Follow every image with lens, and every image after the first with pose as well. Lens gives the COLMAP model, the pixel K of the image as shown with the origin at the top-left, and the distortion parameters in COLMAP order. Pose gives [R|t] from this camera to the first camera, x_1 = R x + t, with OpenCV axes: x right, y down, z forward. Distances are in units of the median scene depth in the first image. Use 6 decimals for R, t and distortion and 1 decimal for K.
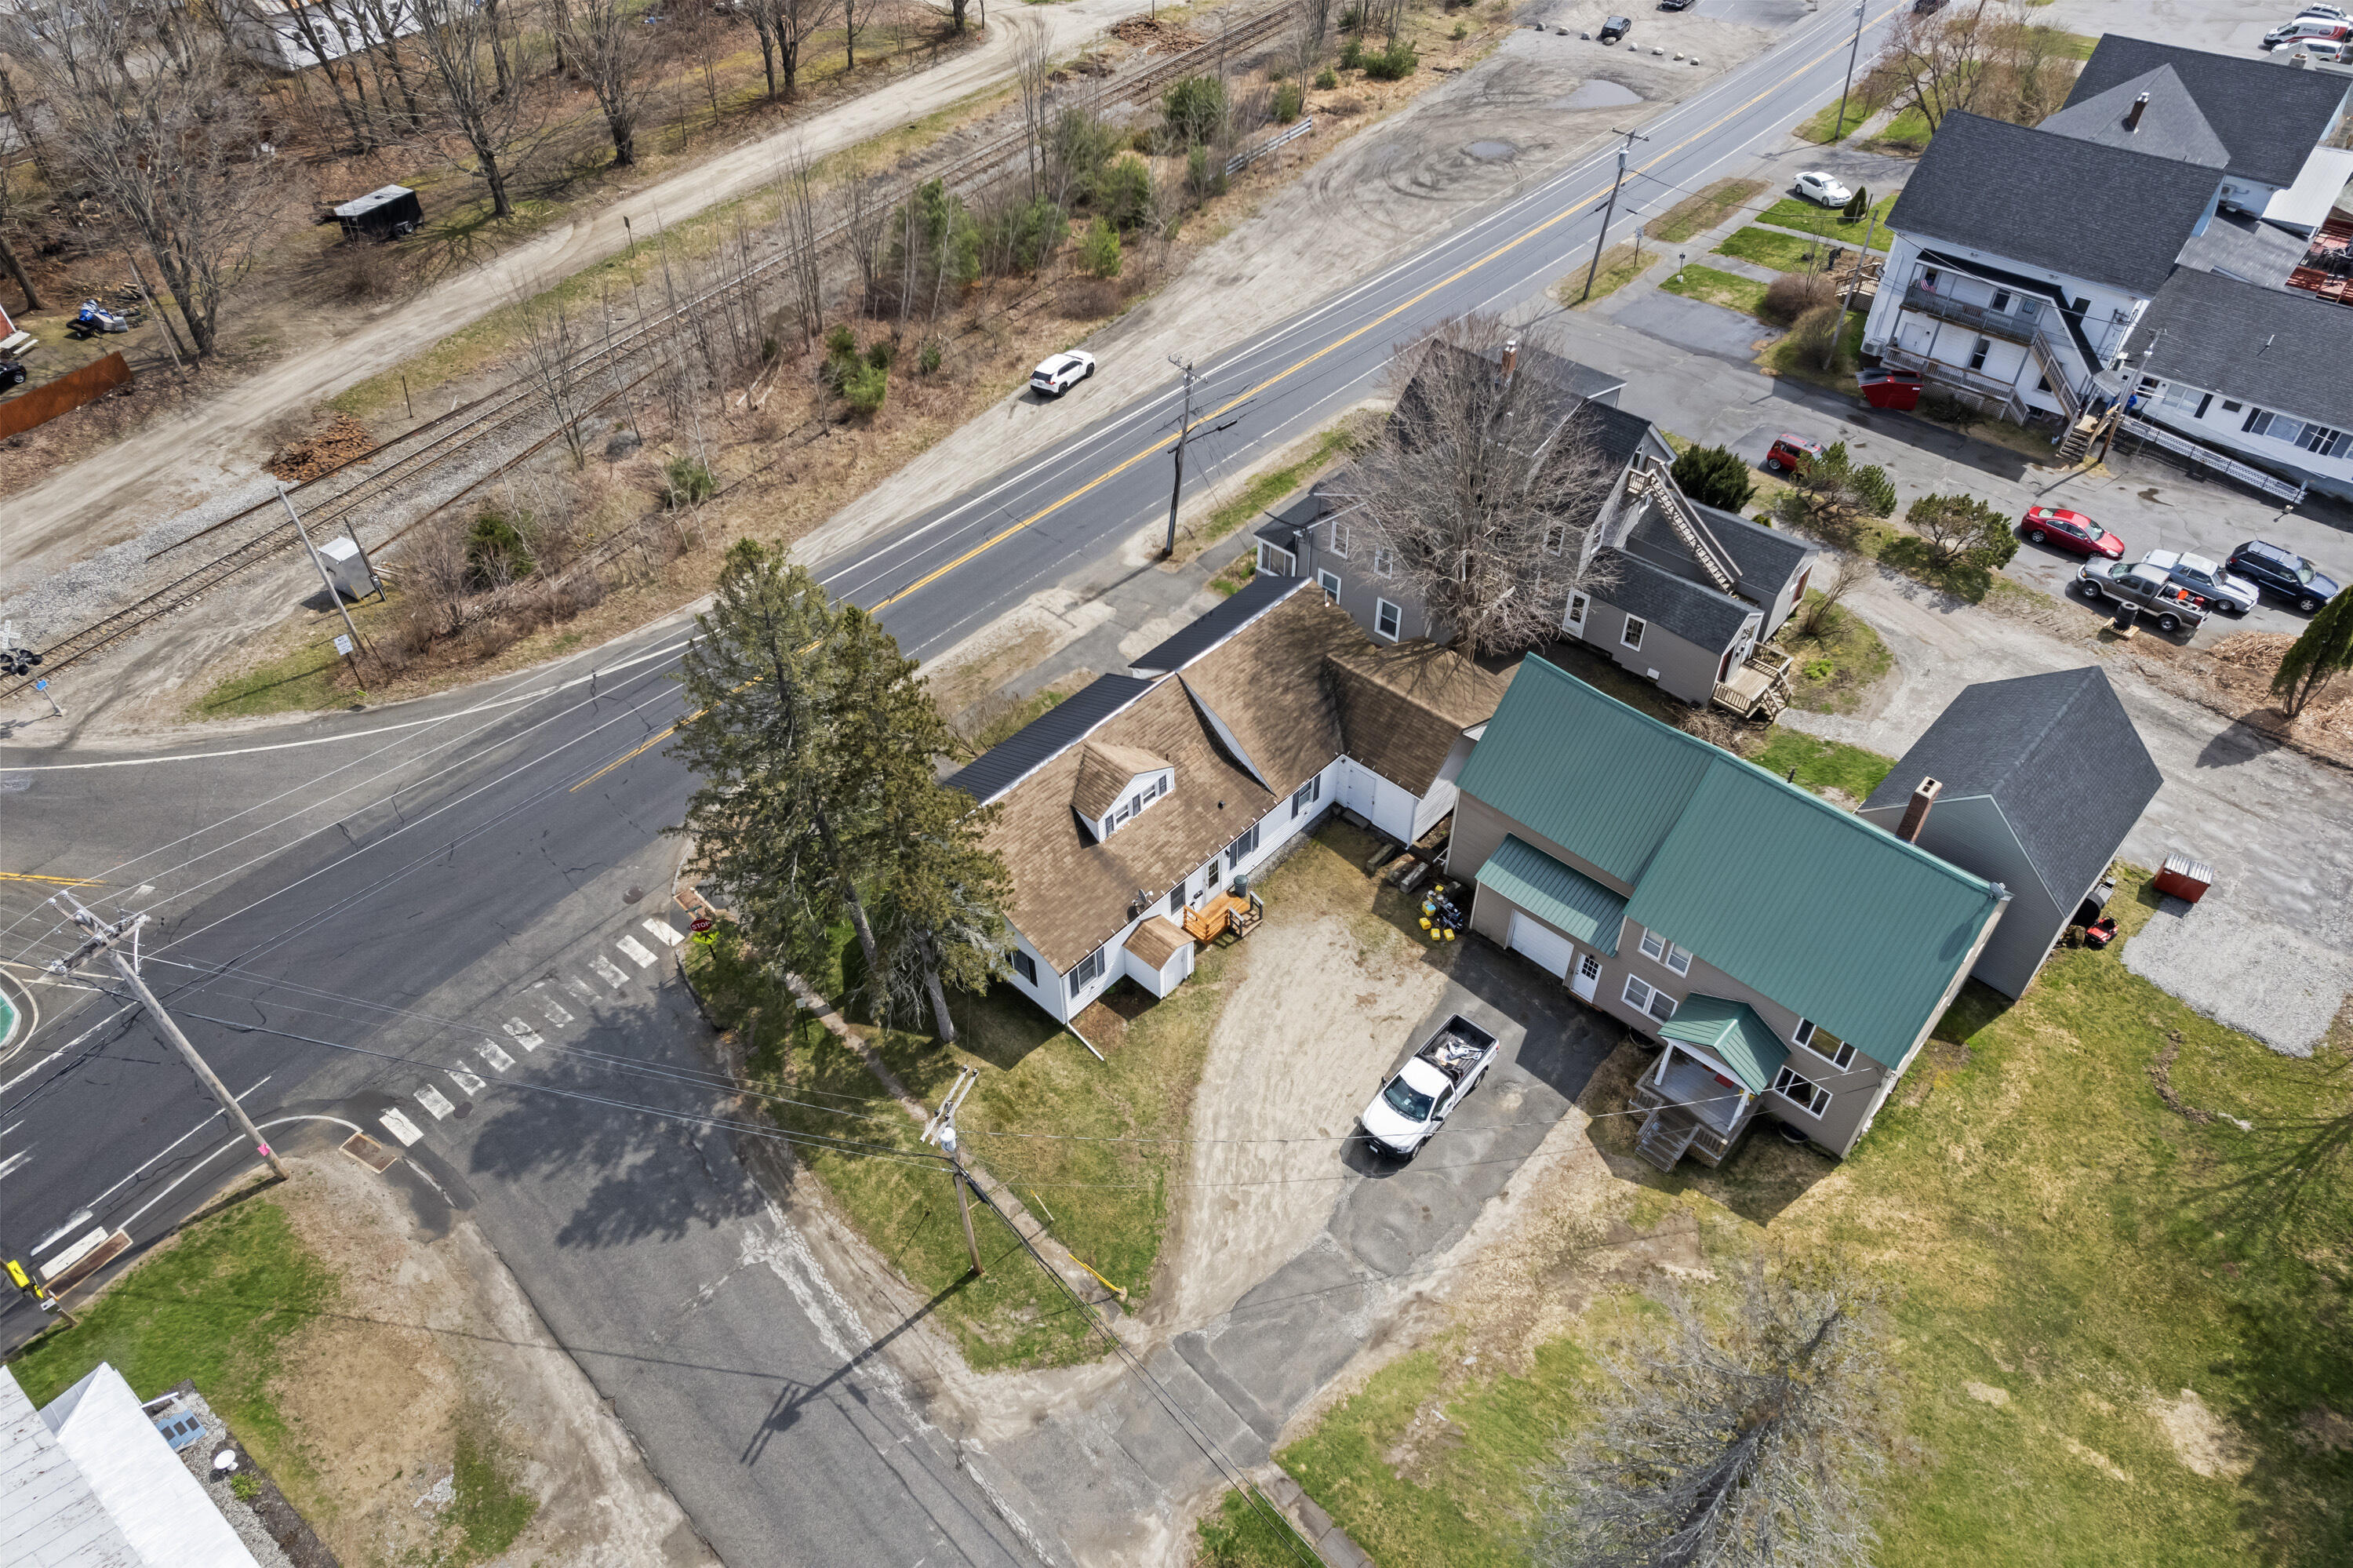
lens RADIAL K [[1499.8, 0, 1190.4], [0, 1499.8, 792.9], [0, 0, 1]] dist [-0.070699, 0.063353]
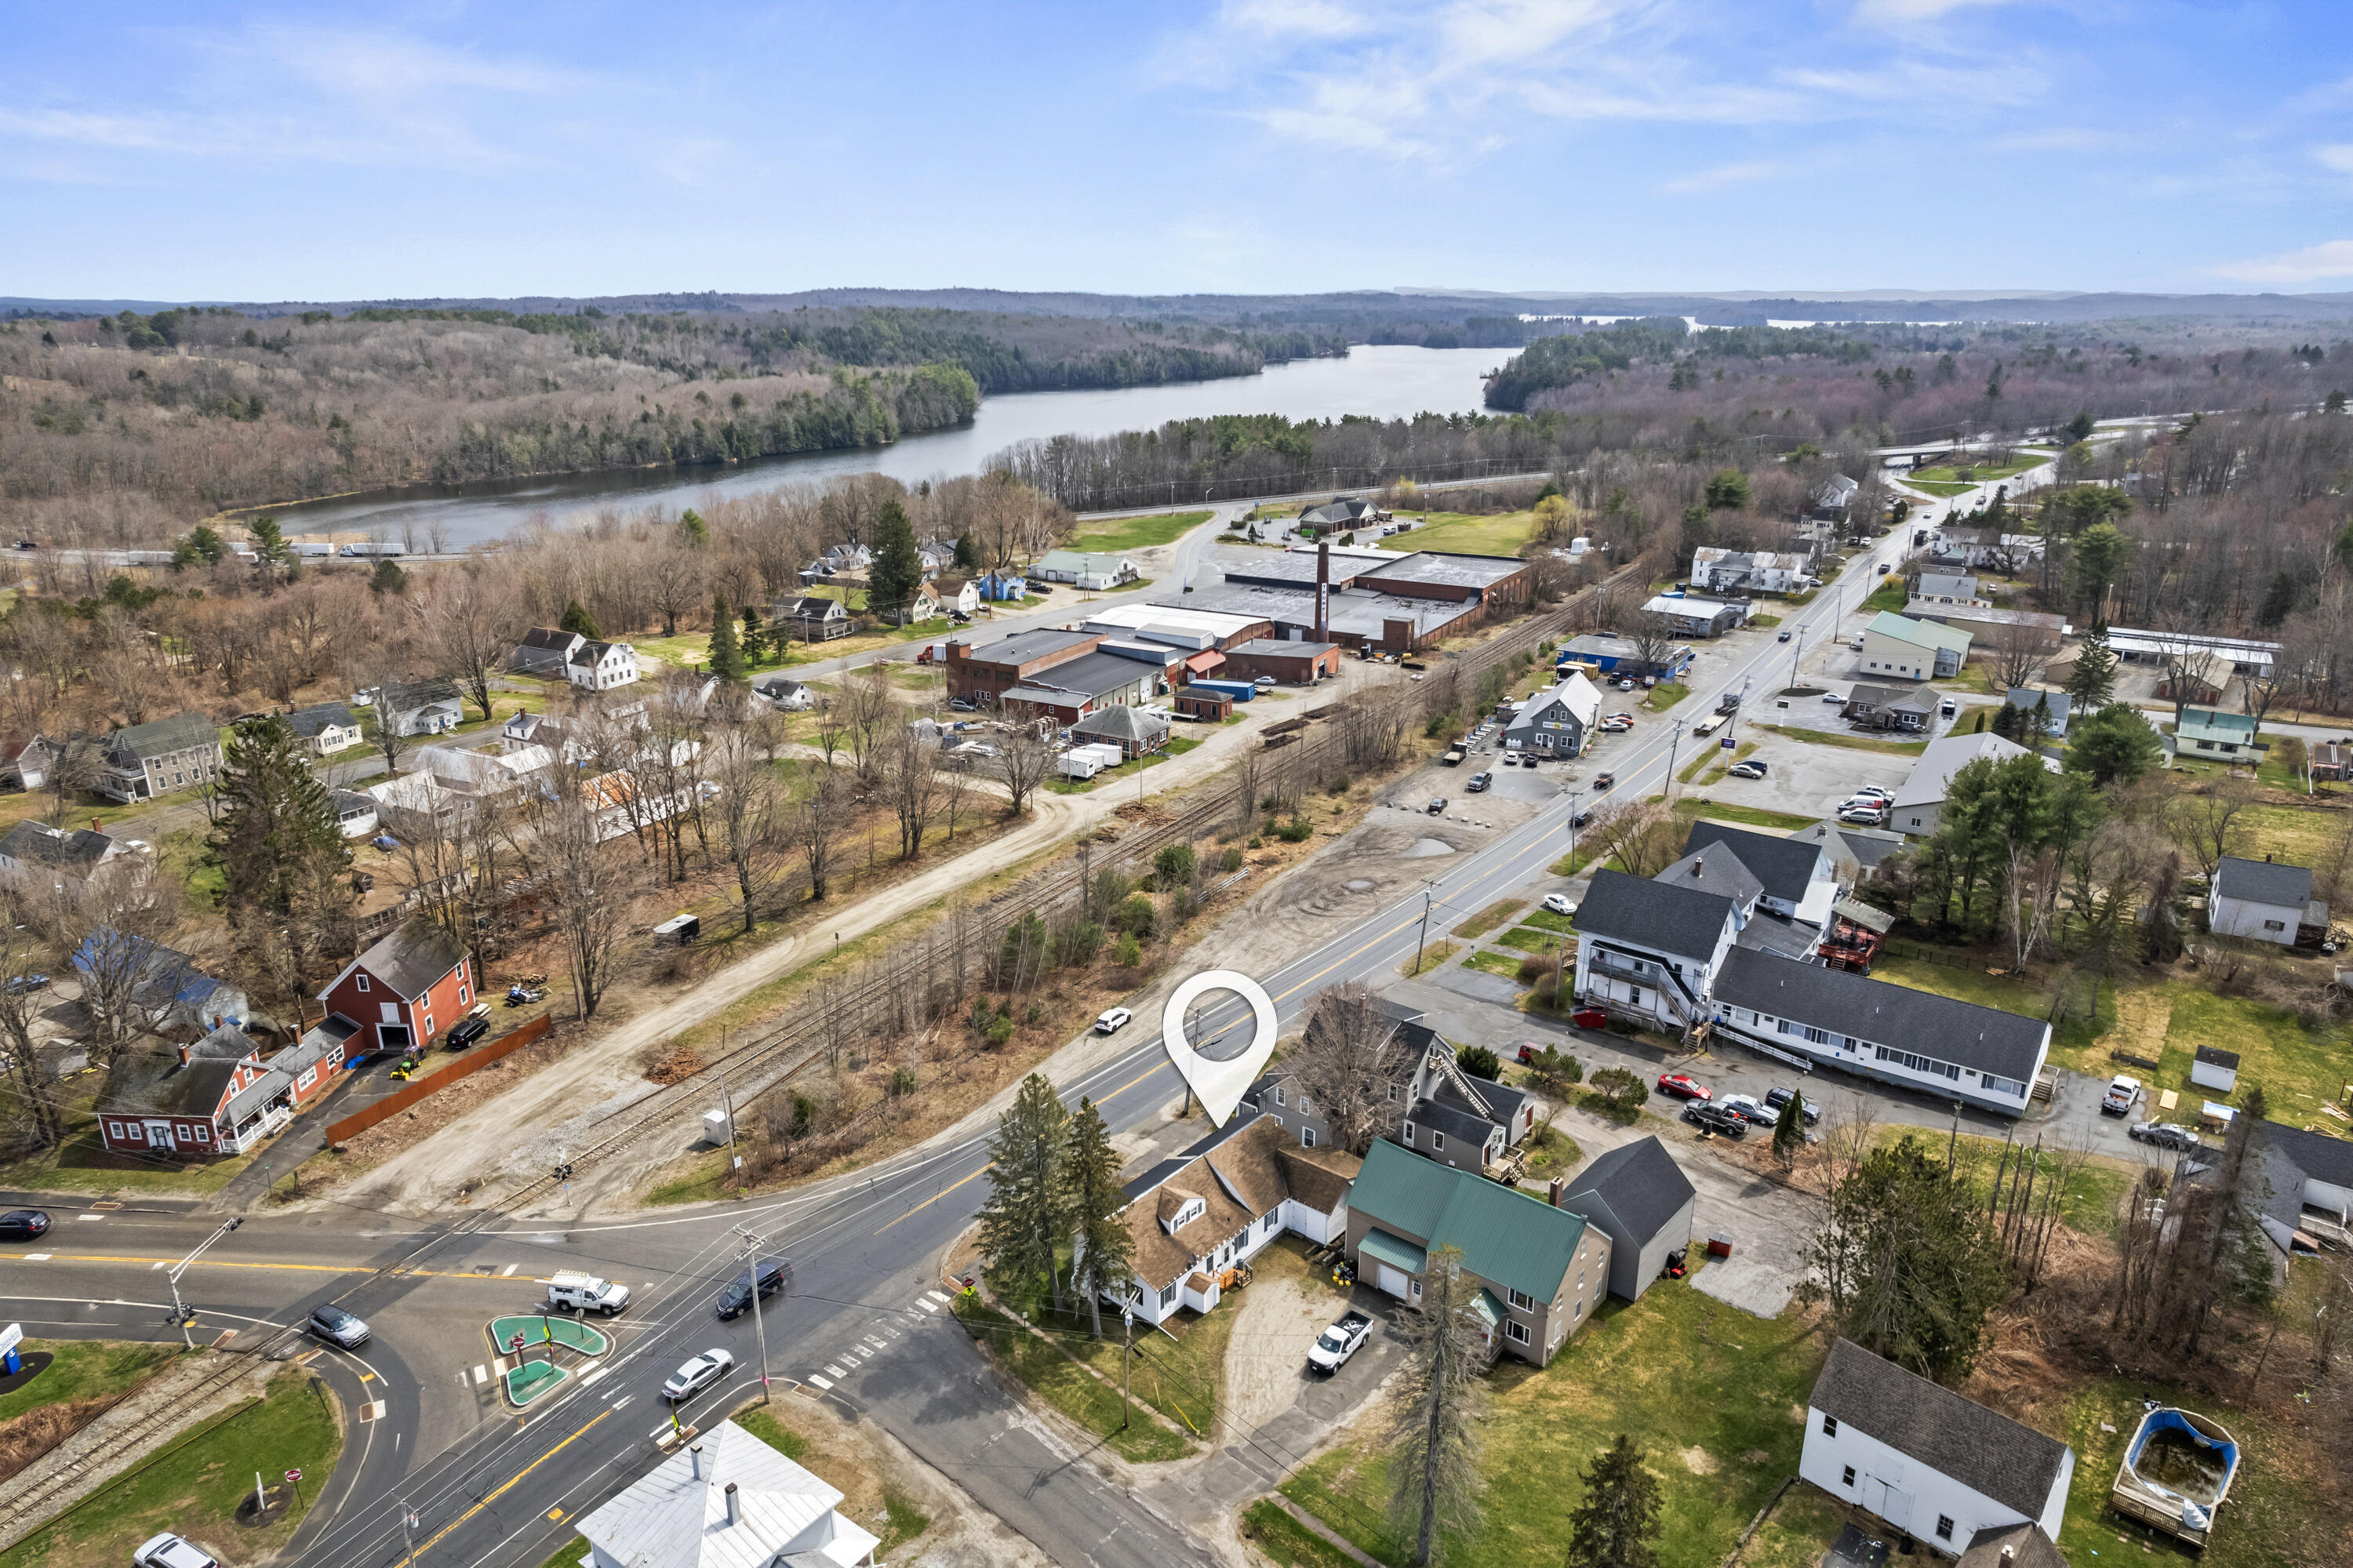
lens RADIAL K [[1499.8, 0, 1190.4], [0, 1499.8, 792.9], [0, 0, 1]] dist [-0.070699, 0.063353]
pose [[0.998773, -0.010995, 0.048280, -0.094364], [0.030757, 0.901877, -0.430896, 0.274624], [-0.038805, 0.431853, 0.901109, -0.806856]]
